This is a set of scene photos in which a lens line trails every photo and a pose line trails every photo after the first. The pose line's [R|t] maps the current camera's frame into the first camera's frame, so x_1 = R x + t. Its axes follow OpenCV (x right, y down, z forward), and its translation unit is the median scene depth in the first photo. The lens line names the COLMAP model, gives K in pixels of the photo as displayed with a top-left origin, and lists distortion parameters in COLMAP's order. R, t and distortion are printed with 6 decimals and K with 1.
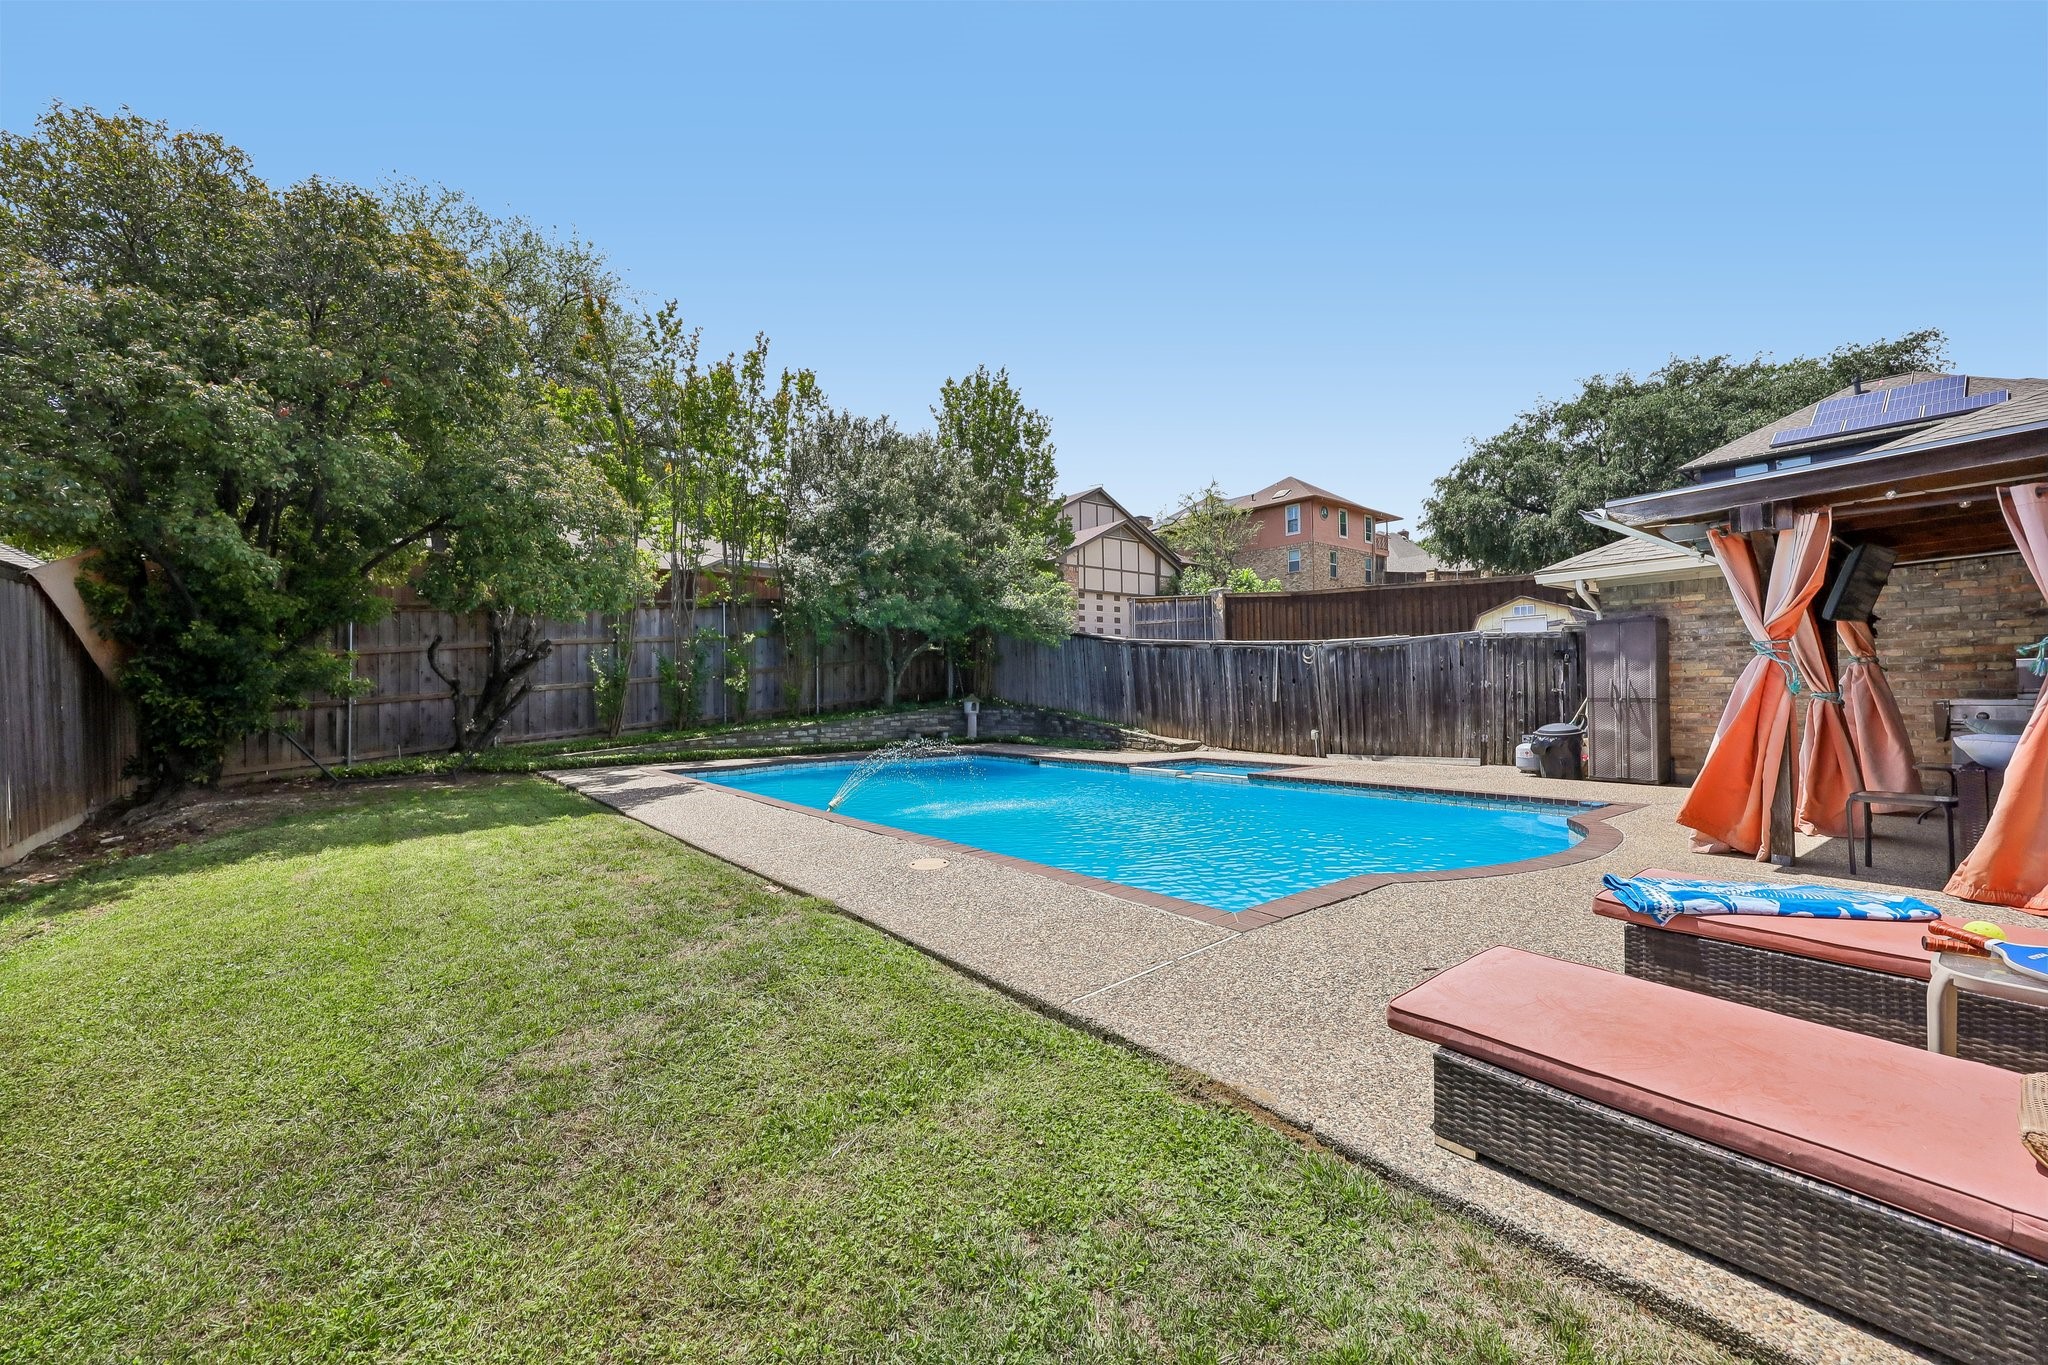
lens RADIAL K [[822.1, 0, 1022.8], [0, 822.1, 685.7], [0, 0, 1]] dist [-0.000213, -0.000006]
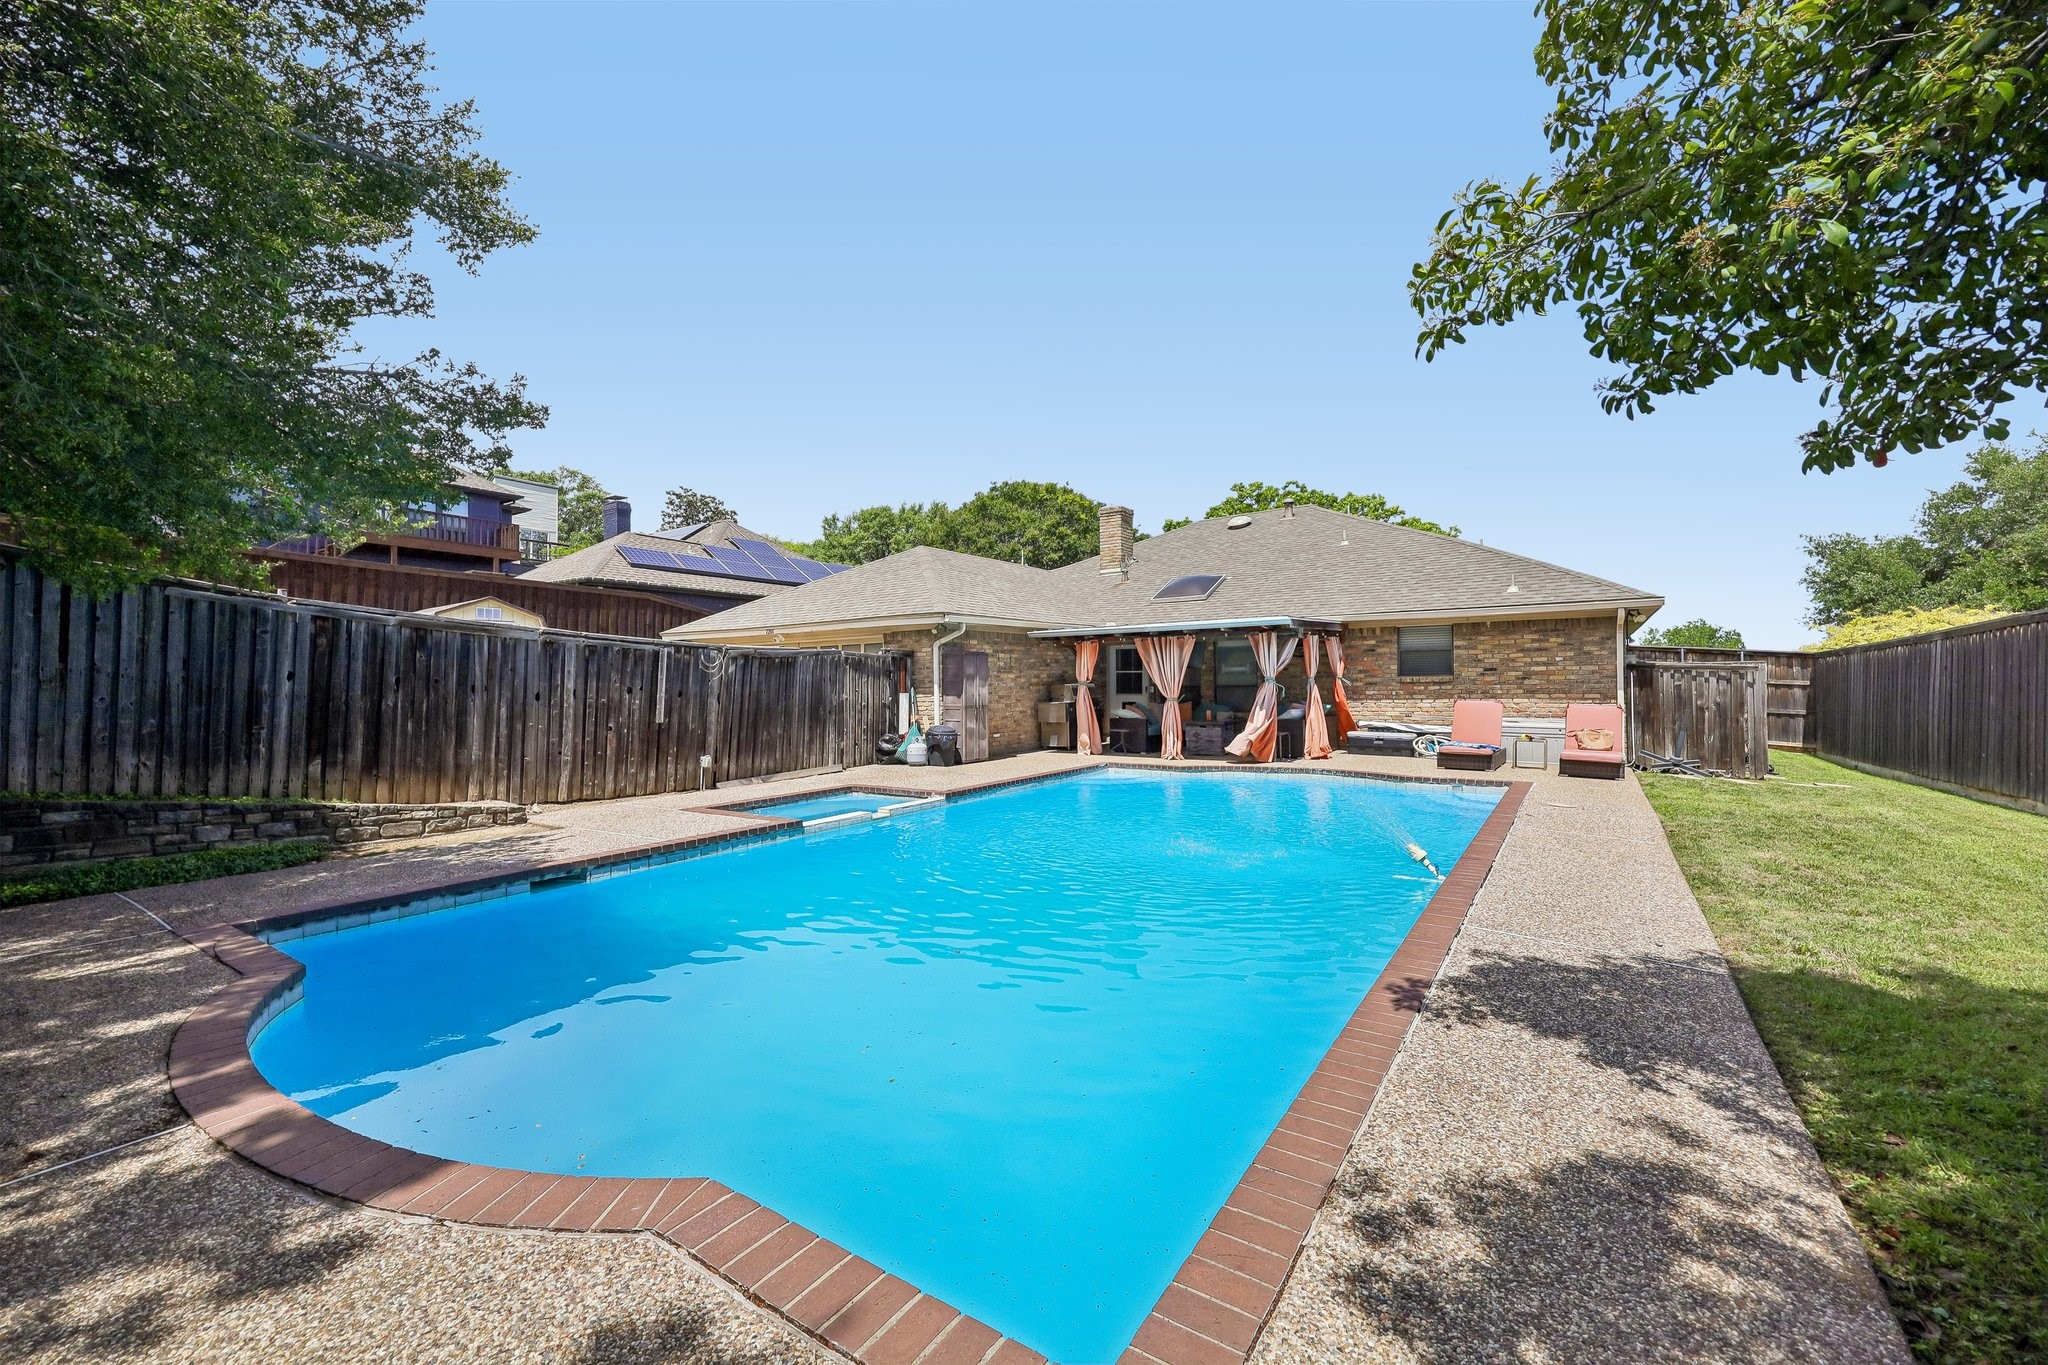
lens RADIAL K [[822.1, 0, 1022.9], [0, 822.1, 683.5], [0, 0, 1]] dist [-0.000213, -0.000006]
pose [[-0.303831, 0.019870, 0.952519, -0.512774], [0.008271, 0.999800, -0.018218, 0.000652], [-0.952690, 0.002343, -0.303935, 0.968530]]
